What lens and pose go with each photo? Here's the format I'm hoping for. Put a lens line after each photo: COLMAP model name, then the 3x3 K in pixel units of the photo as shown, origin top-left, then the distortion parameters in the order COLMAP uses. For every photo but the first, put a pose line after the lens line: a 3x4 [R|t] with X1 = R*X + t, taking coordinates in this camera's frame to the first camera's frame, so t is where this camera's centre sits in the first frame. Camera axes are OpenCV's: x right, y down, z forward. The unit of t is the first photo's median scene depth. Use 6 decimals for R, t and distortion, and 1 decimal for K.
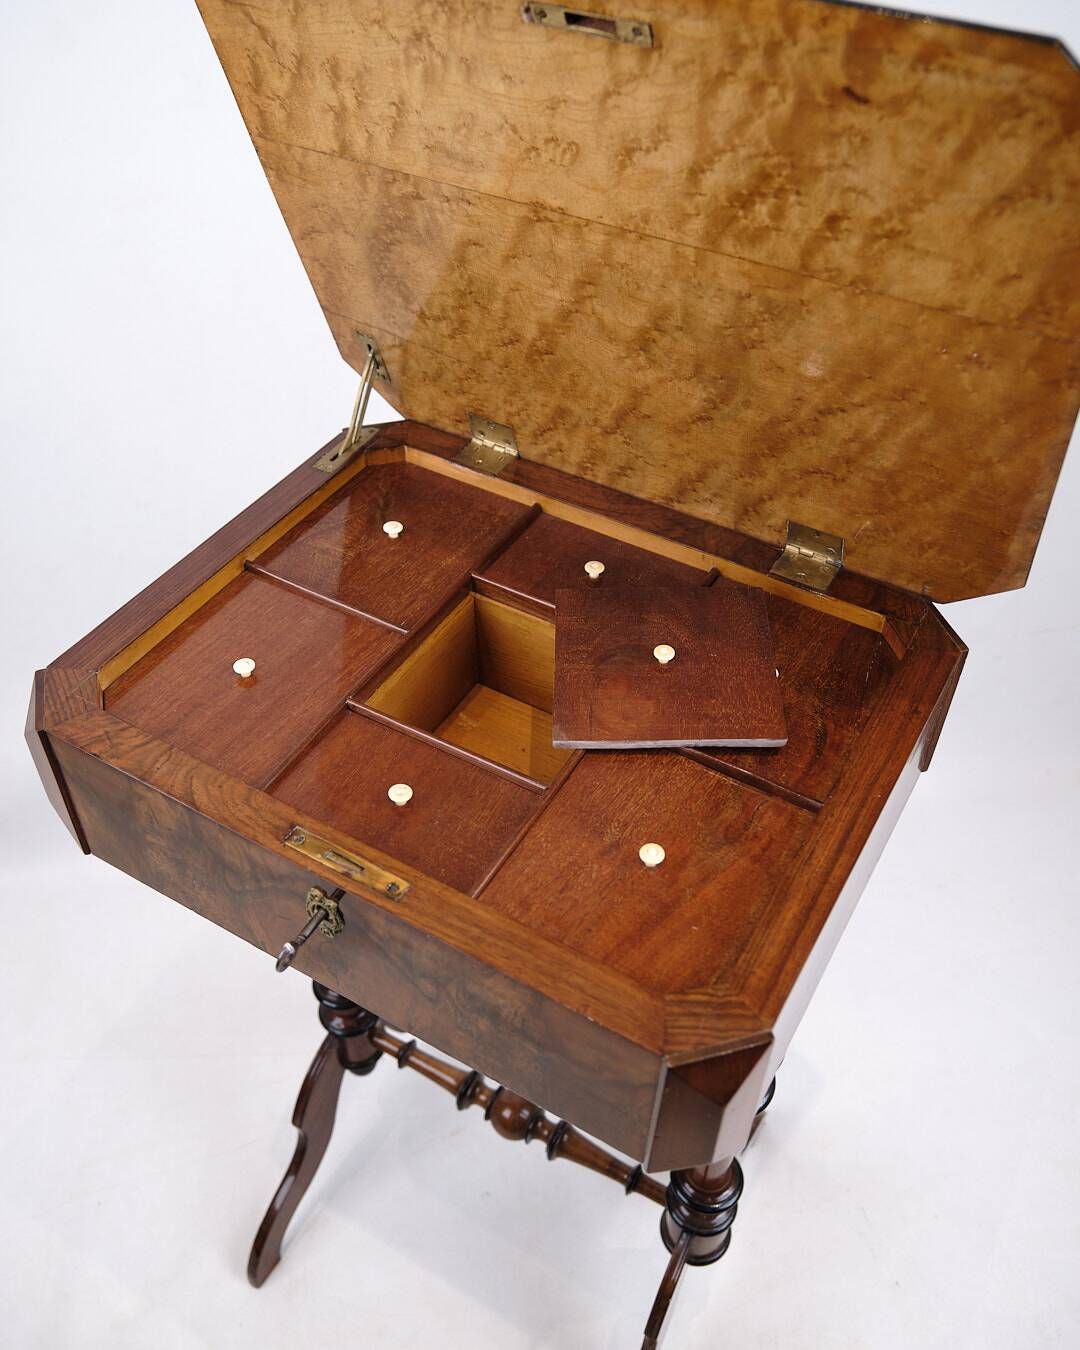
lens RADIAL K [[1202.0, 0, 527.6], [0, 1202.0, 676.2], [0, 0, 1]] dist [-0.009974, -0.025277]
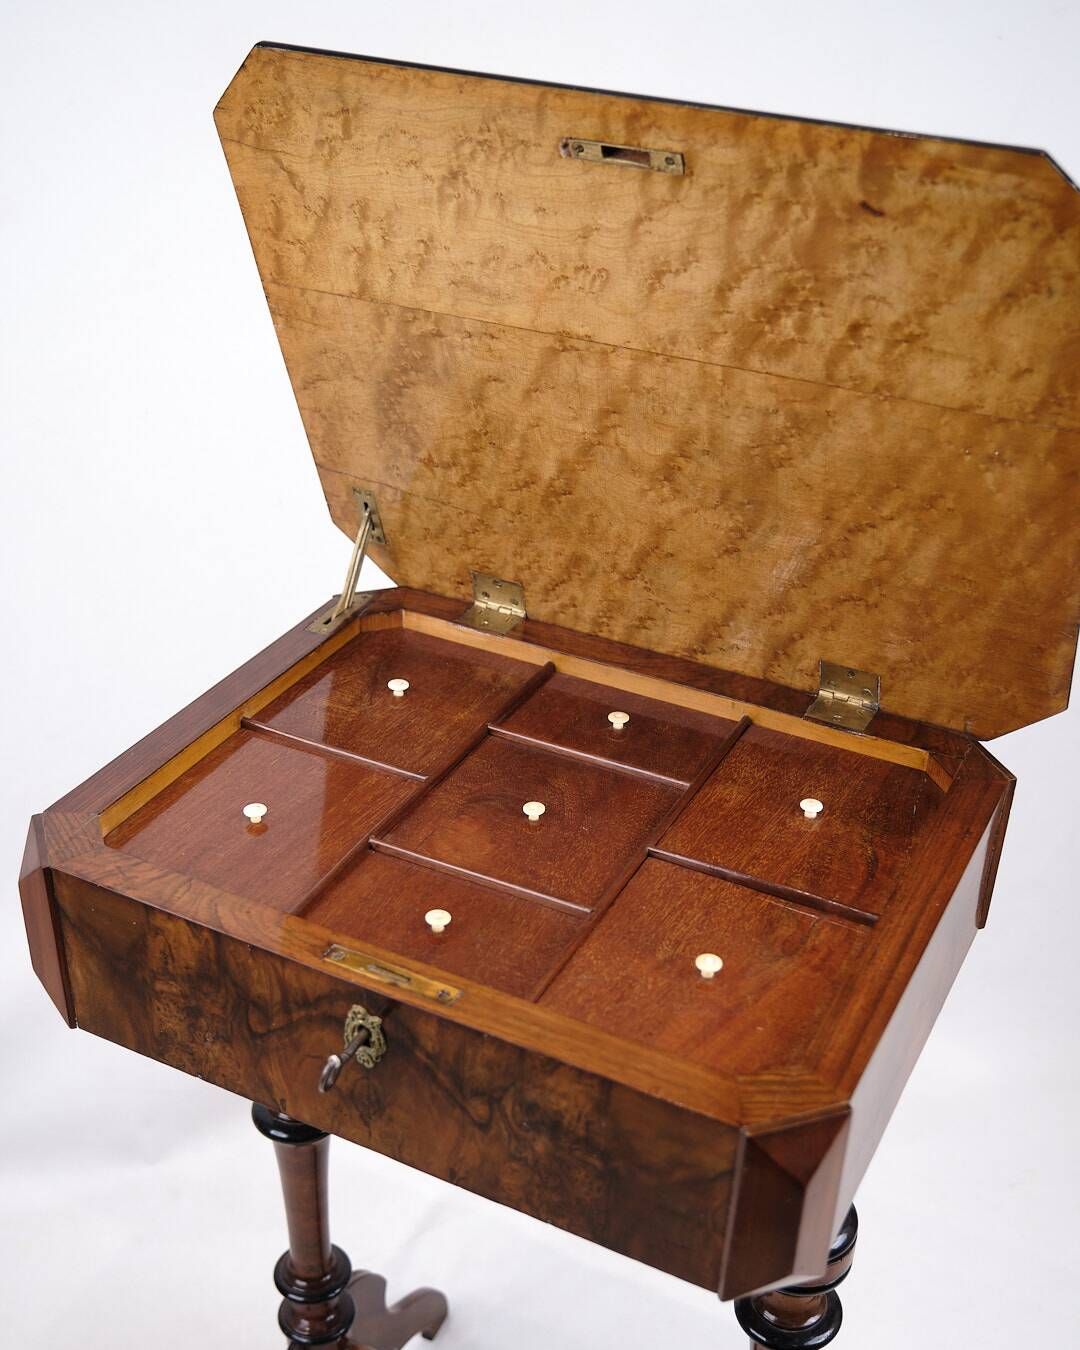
lens RADIAL K [[1608.2, 0, 528.5], [0, 1608.2, 790.9], [0, 0, 1]] dist [-0.026895, 0.000000]
pose [[0.998135, -0.019913, 0.057699, -0.101261], [0.030106, 0.982916, -0.181578, 0.220586], [-0.053098, 0.182976, 0.981682, -0.249166]]
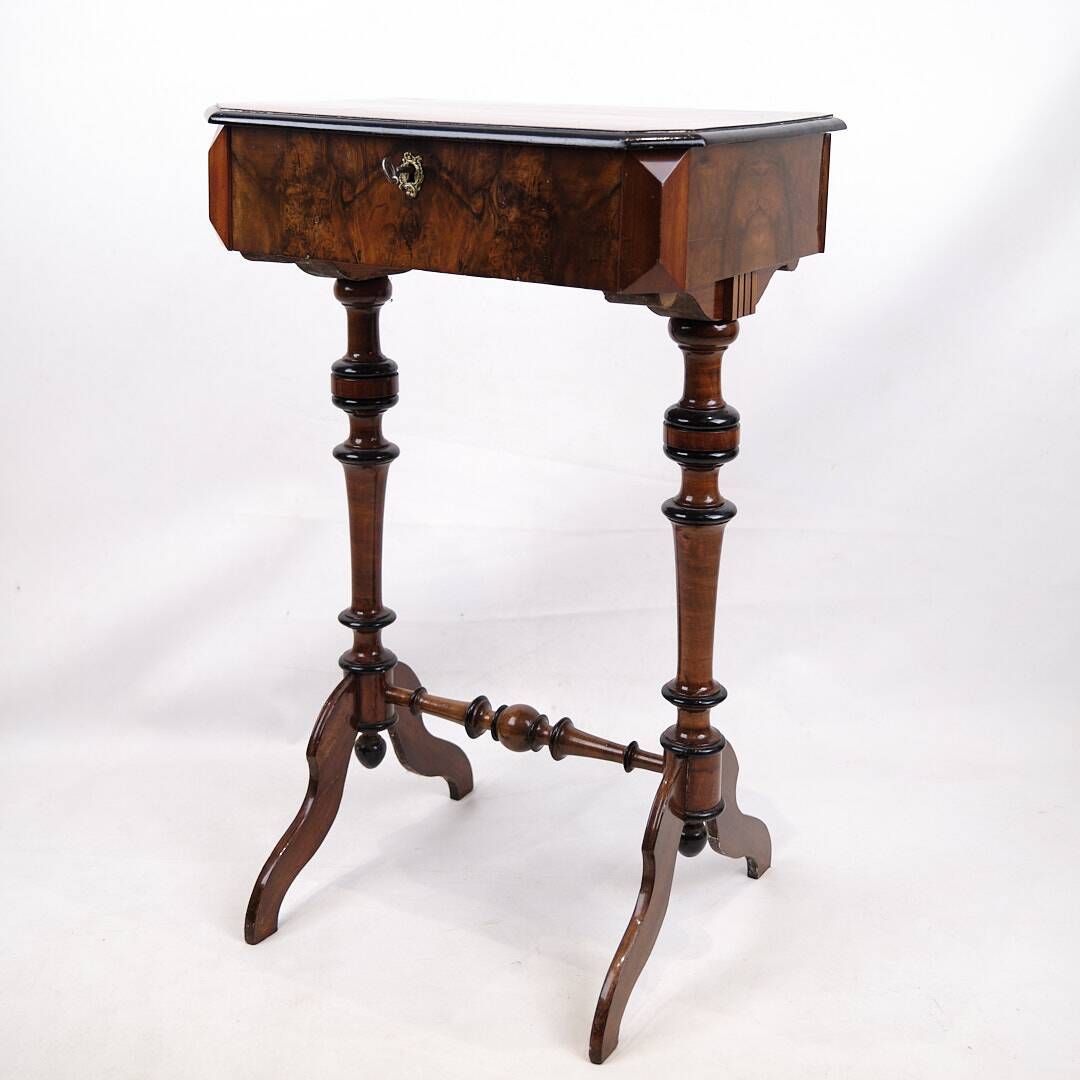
lens RADIAL K [[1614.4, 0, 528.4], [0, 1614.4, 497.3], [0, 0, 1]] dist [-0.034478, 0.000000]
pose [[0.999907, 0.013235, 0.003256, -0.016565], [-0.009865, 0.867595, -0.497174, 1.475222], [-0.009405, 0.497095, 0.867645, -0.567039]]
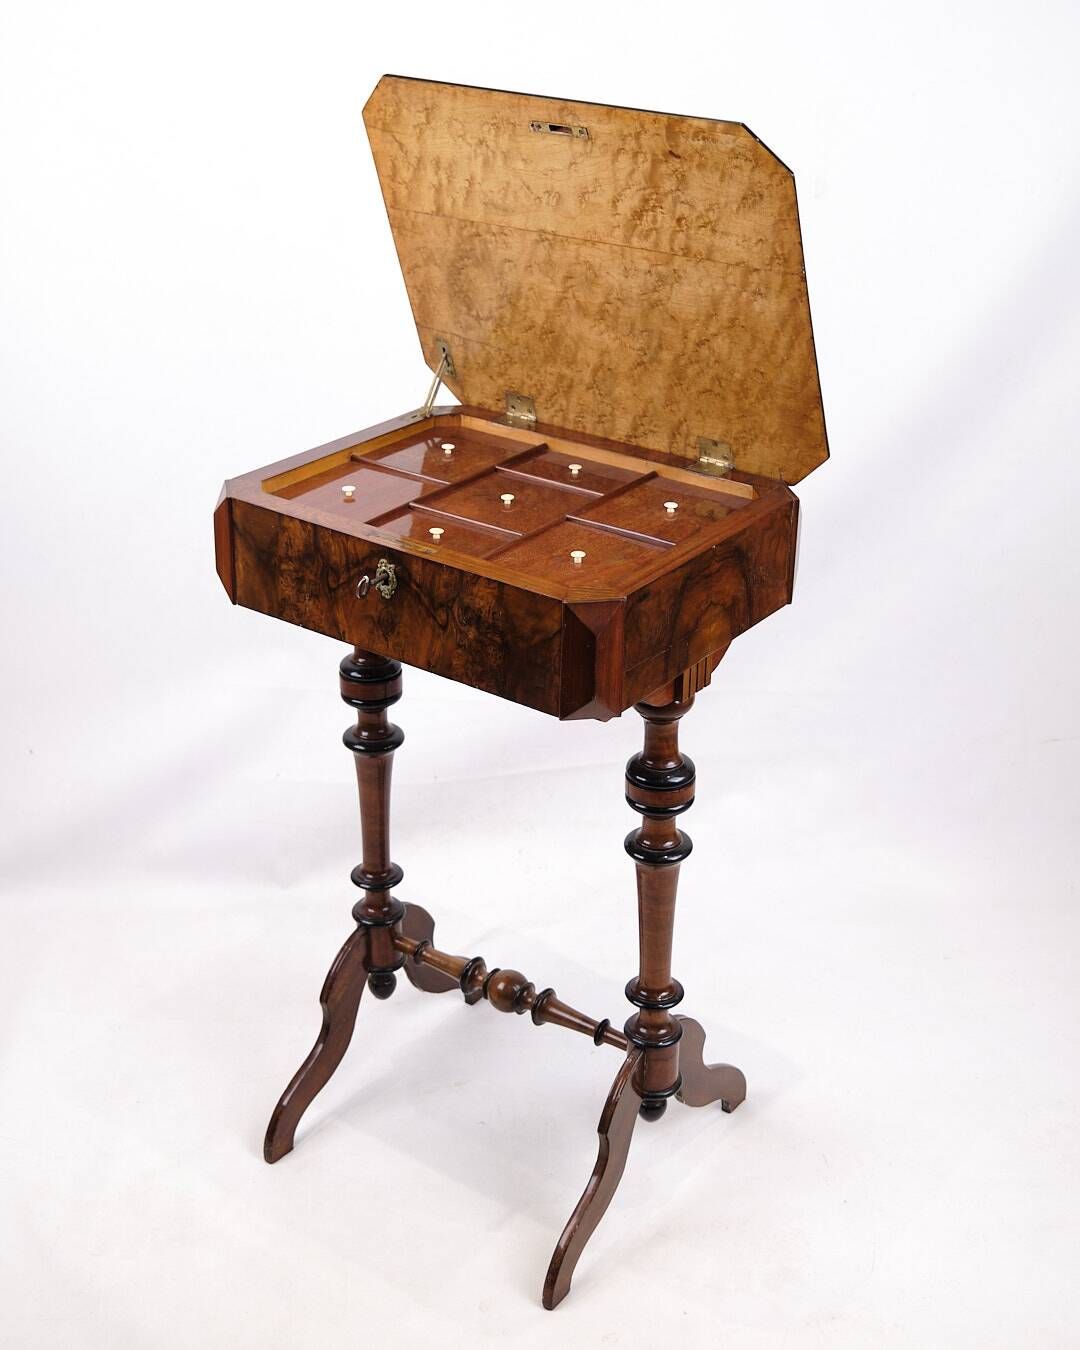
lens RADIAL K [[1815.4, 0, 539.2], [0, 1815.4, 672.8], [0, 0, 1]] dist [-0.065730, 0.000000]
pose [[0.995331, 0.049530, -0.082838, 0.248698], [-0.073791, 0.943739, -0.322352, 1.052019], [0.062211, 0.326960, 0.942988, -1.280117]]
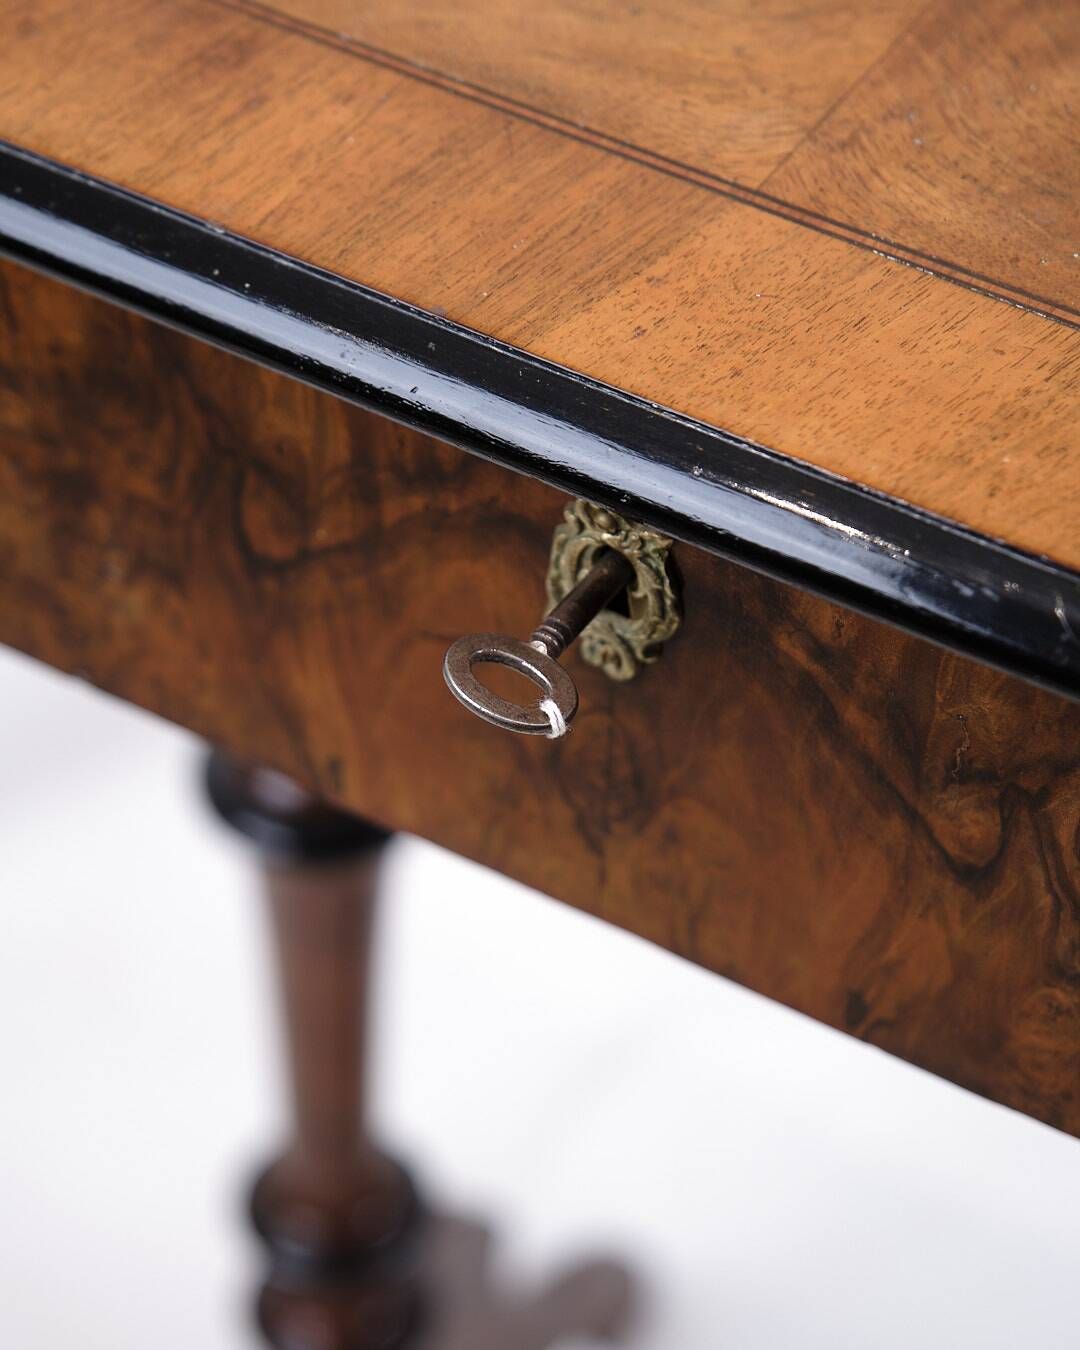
lens RADIAL K [[3822.1, 0, 542.1], [0, 3822.1, 681.1], [0, 0, 1]] dist [-0.065040, 0.000000]
pose [[0.999919, 0.011800, 0.004756, -0.175446], [-0.011780, 0.999922, -0.004045, 0.207155], [-0.004804, 0.003989, 0.999981, 0.044338]]
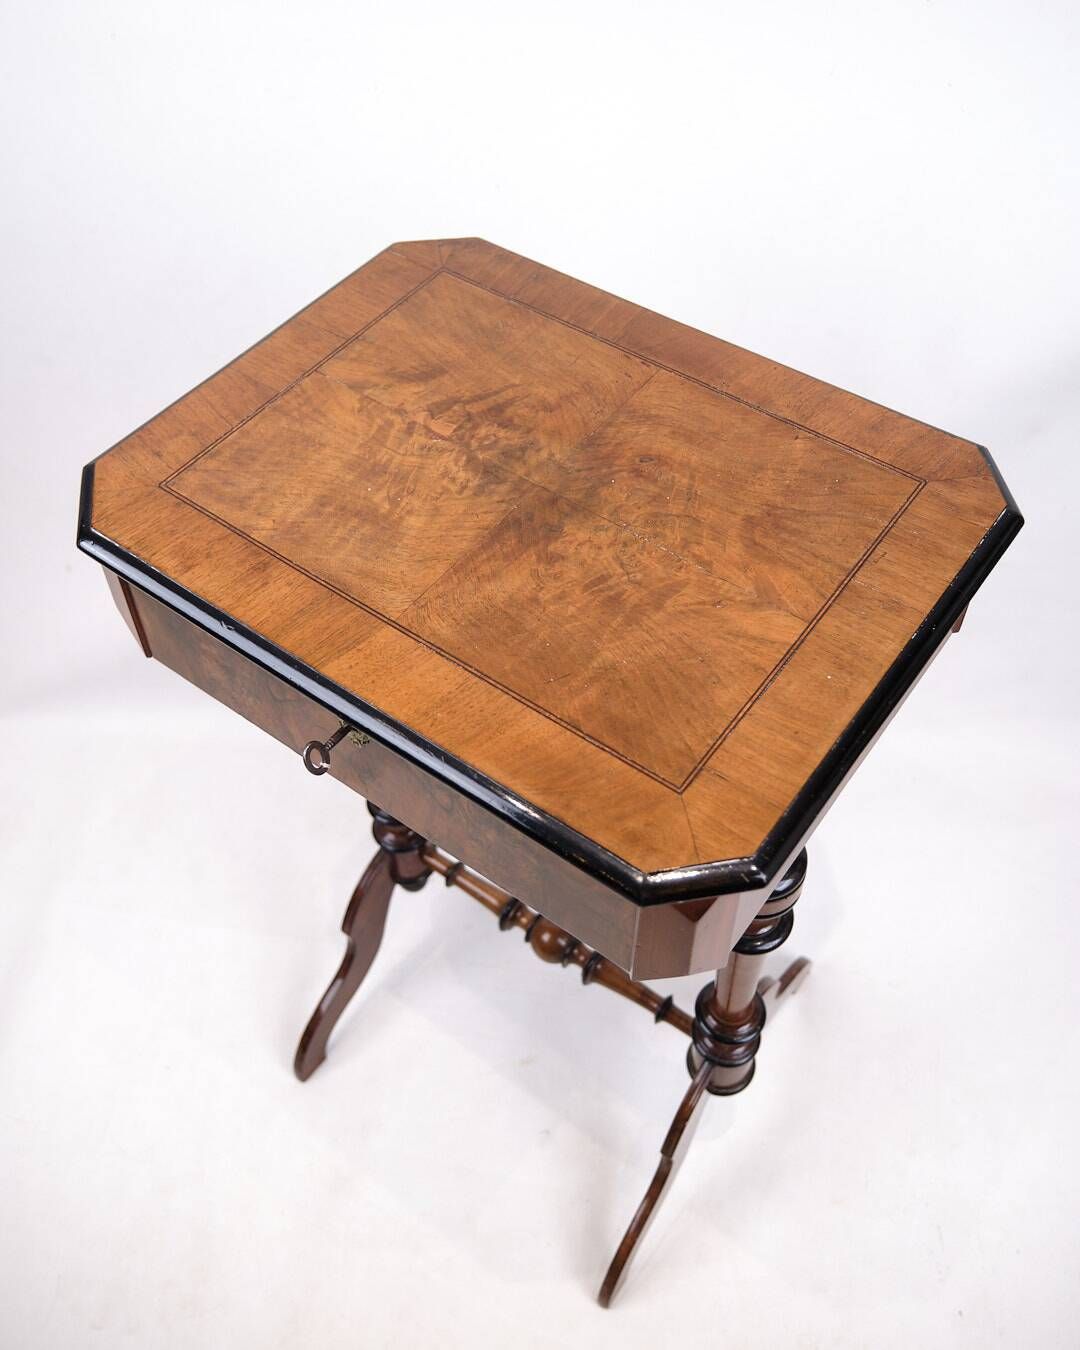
lens RADIAL K [[1298.0, 0, 541.4], [0, 1298.0, 622.0], [0, 0, 1]] dist [-0.008891, 0.000000]
pose [[0.994705, 0.065520, -0.079183, 0.080041], [-0.058058, 0.993961, 0.093122, -0.013540], [0.084806, -0.088032, 0.992501, -0.134333]]
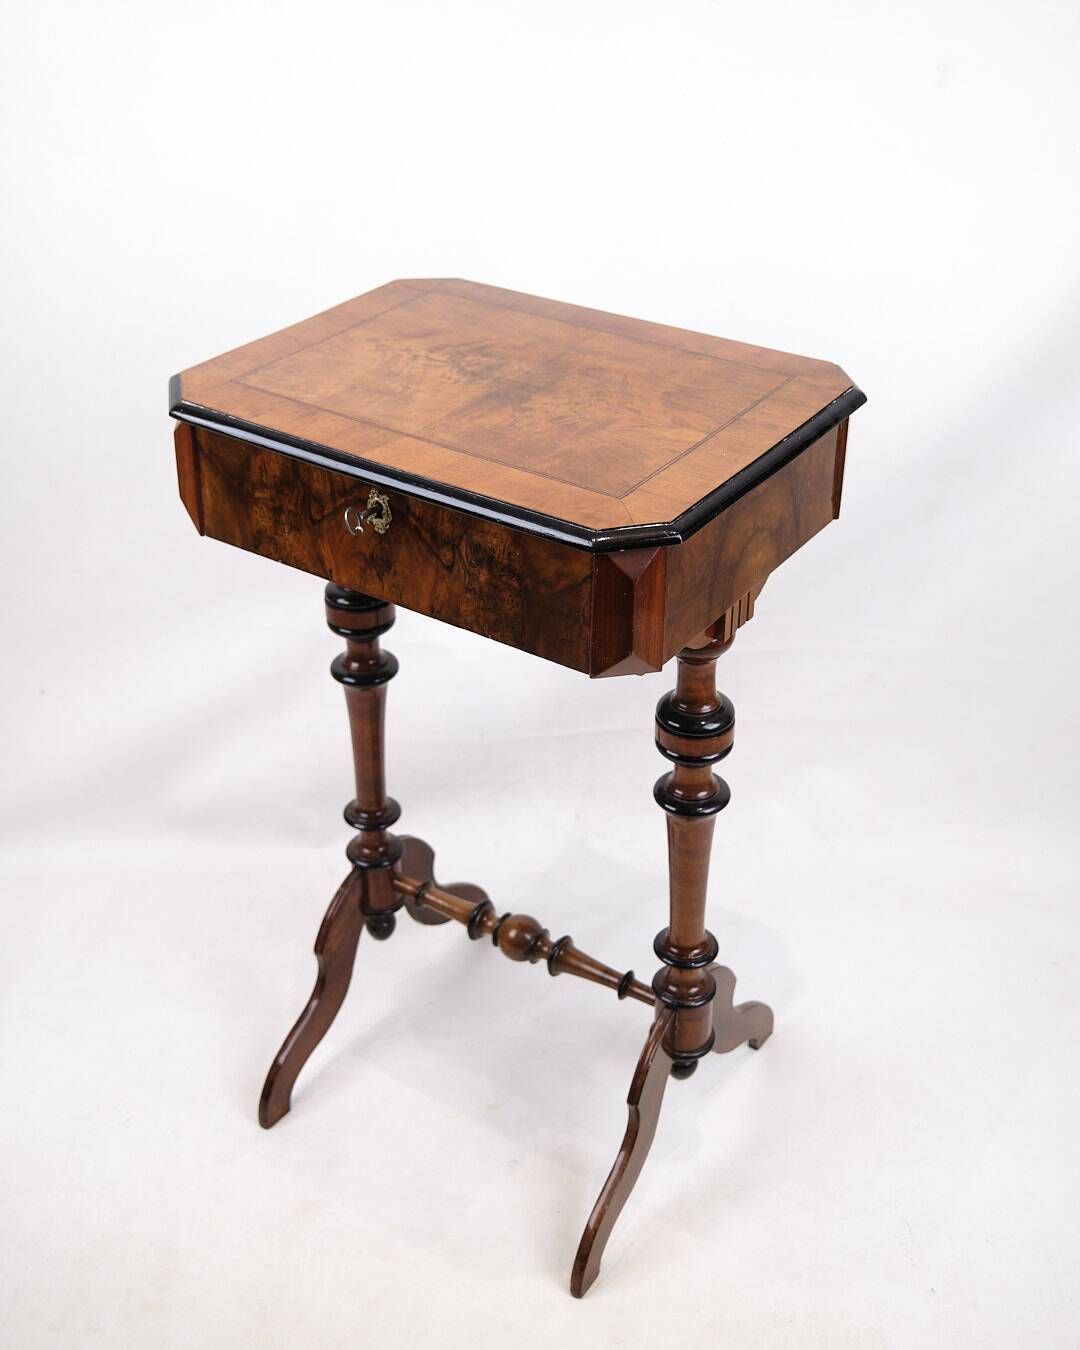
lens RADIAL K [[1654.3, 0, 542.2], [0, 1654.3, 632.6], [0, 0, 1]] dist [-0.032124, 0.000000]
pose [[0.998196, 0.030909, -0.051481, 0.126467], [-0.042713, 0.968086, -0.246953, 0.762928], [0.042205, 0.248707, 0.967659, -0.834519]]
